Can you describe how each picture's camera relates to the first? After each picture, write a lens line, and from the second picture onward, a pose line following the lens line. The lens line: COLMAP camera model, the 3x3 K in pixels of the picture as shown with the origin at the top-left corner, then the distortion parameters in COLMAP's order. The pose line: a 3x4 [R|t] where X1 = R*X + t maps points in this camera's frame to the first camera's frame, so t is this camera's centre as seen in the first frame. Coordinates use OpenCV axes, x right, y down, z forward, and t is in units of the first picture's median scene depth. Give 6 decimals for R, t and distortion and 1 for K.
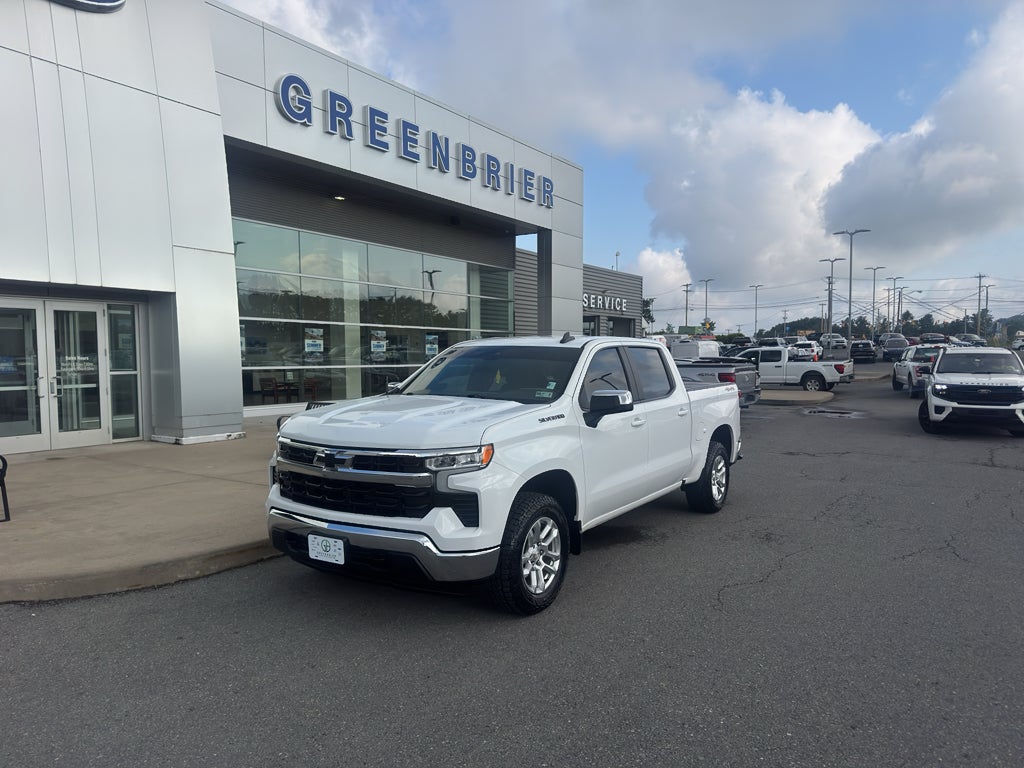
lens RADIAL K [[710.3, 0, 530.5], [0, 710.3, 396.8], [0, 0, 1]] dist [0.050439, -0.077444]
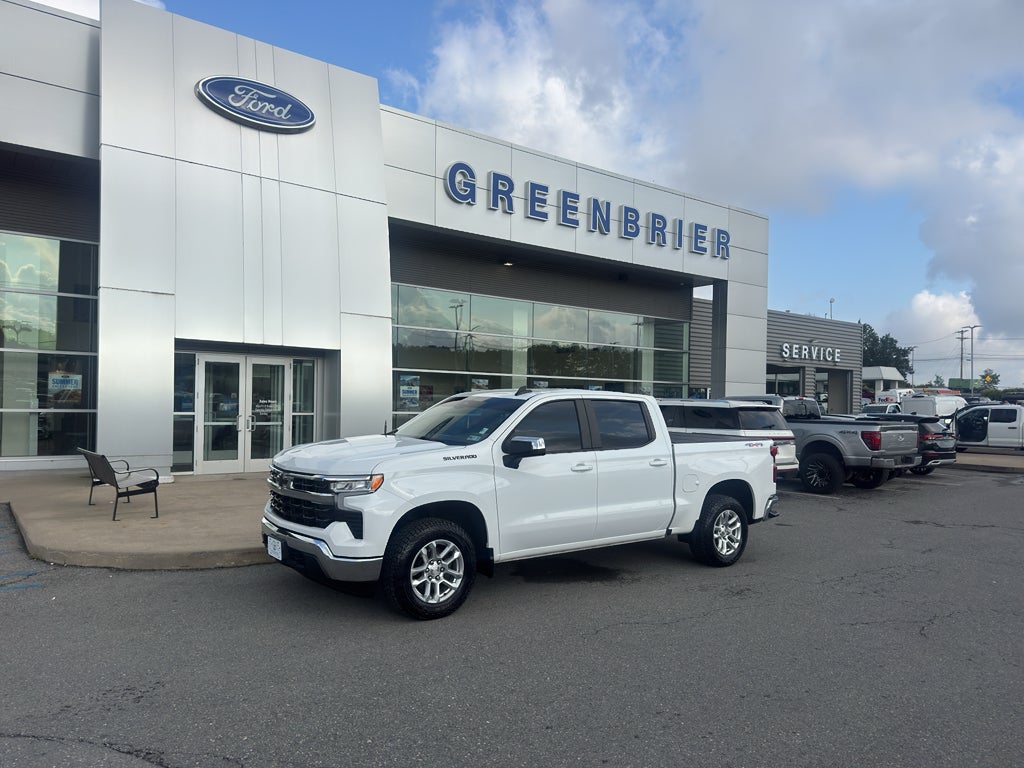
lens RADIAL K [[711.6, 0, 511.9], [0, 711.6, 387.4], [0, 0, 1]] dist [0.083534, -0.153977]
pose [[0.936618, 0.011653, -0.350158, 0.198139], [-0.040517, 0.996343, -0.075220, -0.000532], [0.348001, 0.084640, 0.933665, -0.040230]]
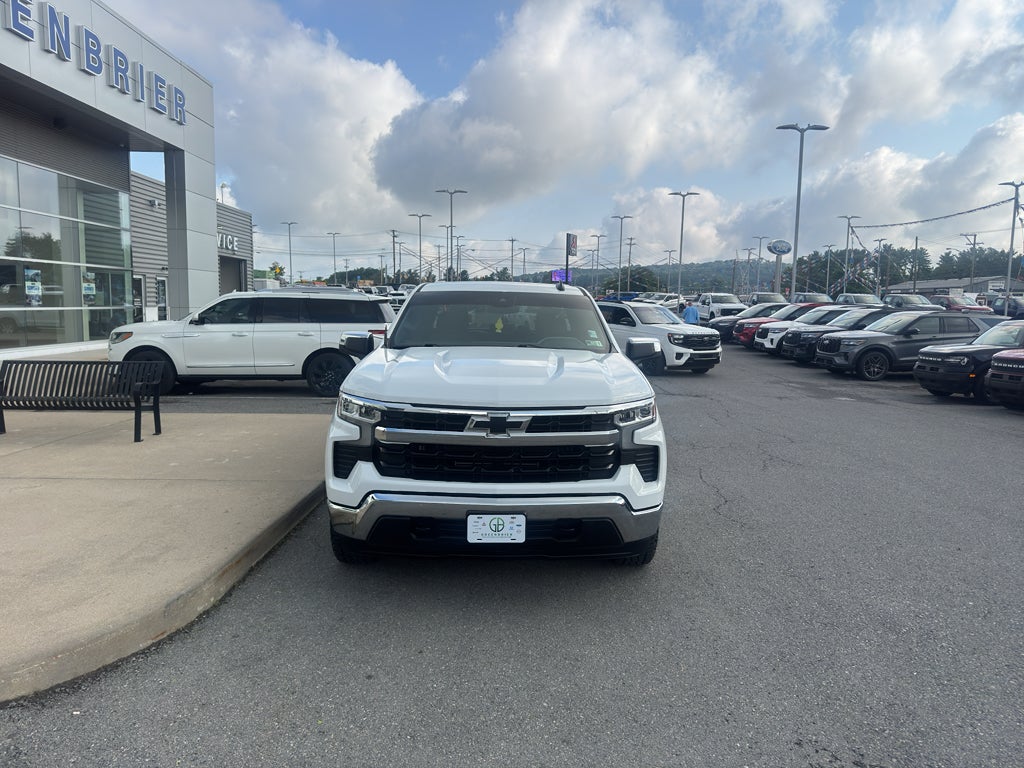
lens RADIAL K [[713.0, 0, 530.7], [0, 713.0, 384.7], [0, 0, 1]] dist [0.054890, -0.052279]
pose [[0.827655, -0.049213, 0.559075, -0.240900], [0.017280, 0.997910, 0.062261, -0.003536], [-0.560971, -0.041870, 0.826776, 0.093619]]
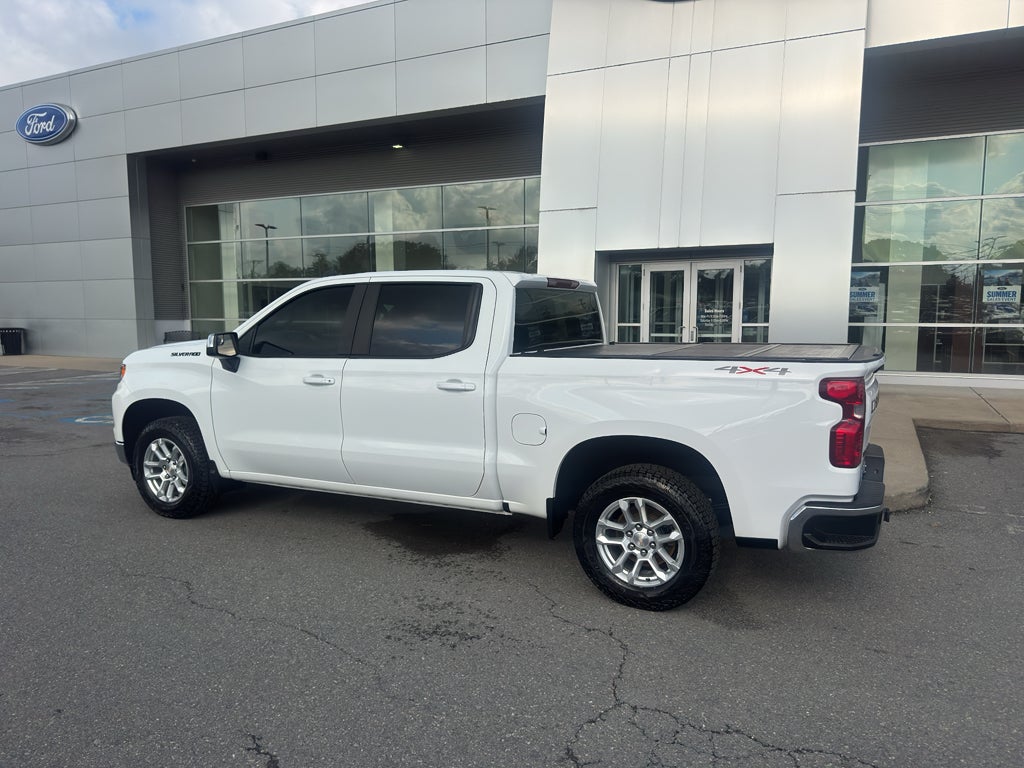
lens RADIAL K [[713.0, 0, 530.7], [0, 713.0, 384.7], [0, 0, 1]] dist [0.054890, -0.052279]
pose [[0.111749, 0.097976, -0.988895, 0.441373], [-0.060405, 0.993957, 0.091651, -0.021195], [0.991899, 0.049492, 0.116992, 0.518018]]
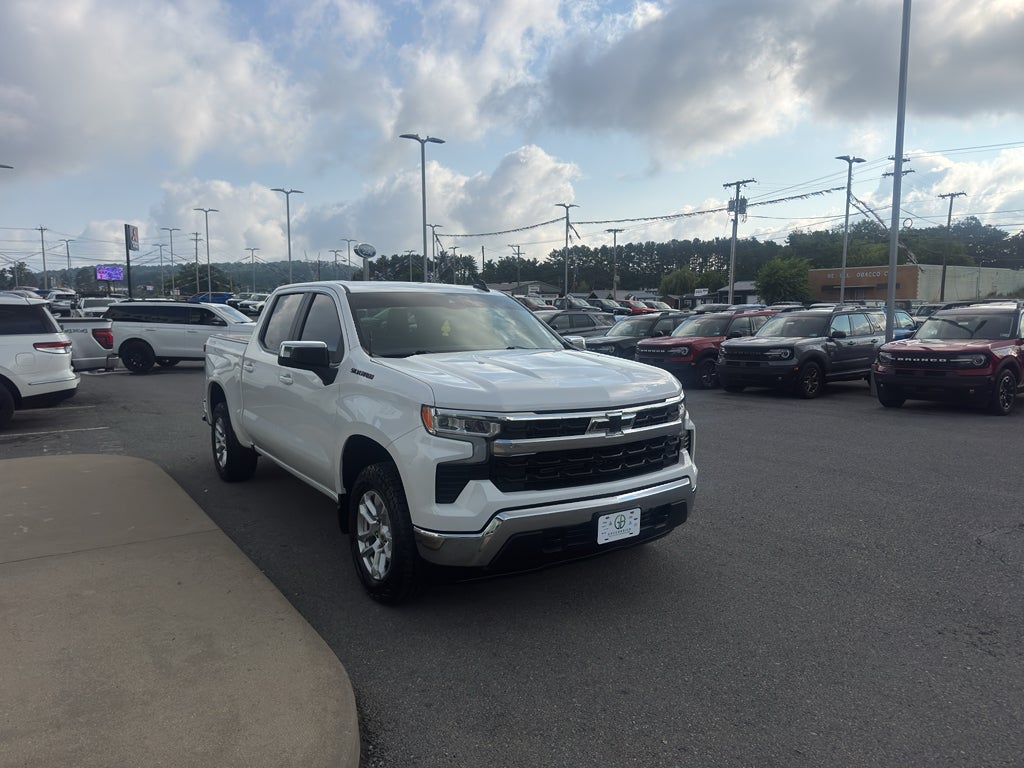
lens RADIAL K [[707.4, 0, 533.2], [0, 707.4, 400.2], [0, 0, 1]] dist [0.096462, -0.118673]
pose [[0.388635, -0.115976, 0.914064, -0.366456], [0.054328, 0.993205, 0.102919, -0.010772], [-0.919789, 0.009661, 0.392295, 0.253051]]
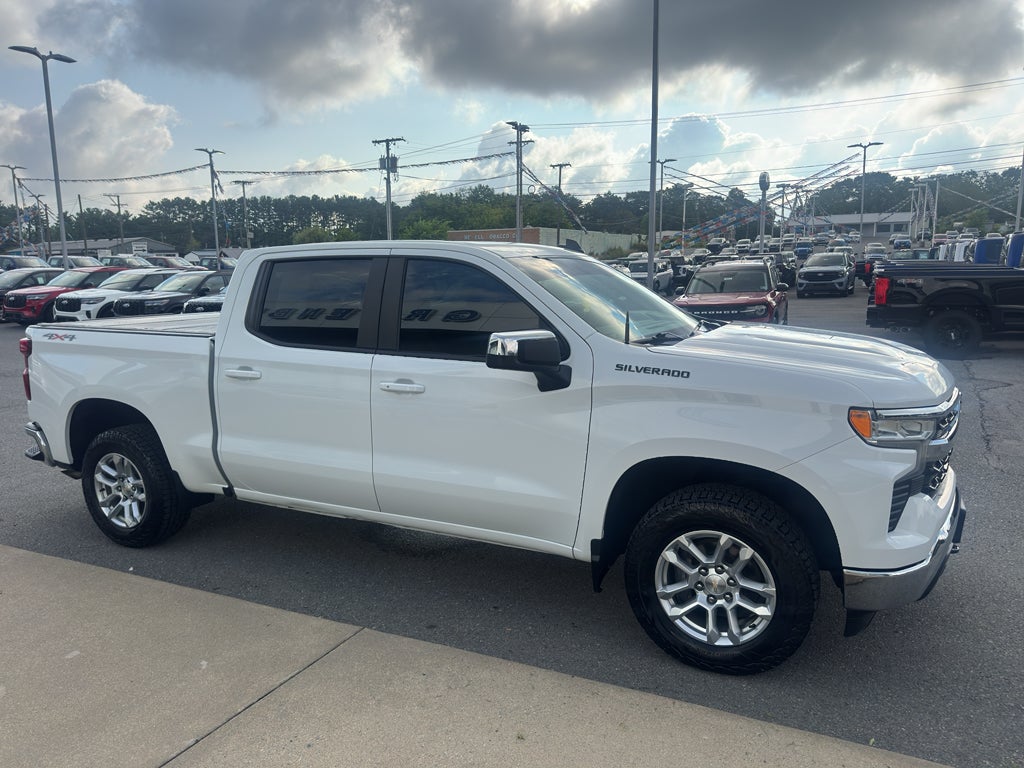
lens RADIAL K [[713.0, 0, 530.7], [0, 713.0, 384.7], [0, 0, 1]] dist [0.054890, -0.052279]
pose [[-0.099753, -0.161772, 0.981773, -0.326010], [0.077267, 0.982456, 0.169735, -0.031405], [-0.992008, 0.092790, -0.085504, 0.505435]]
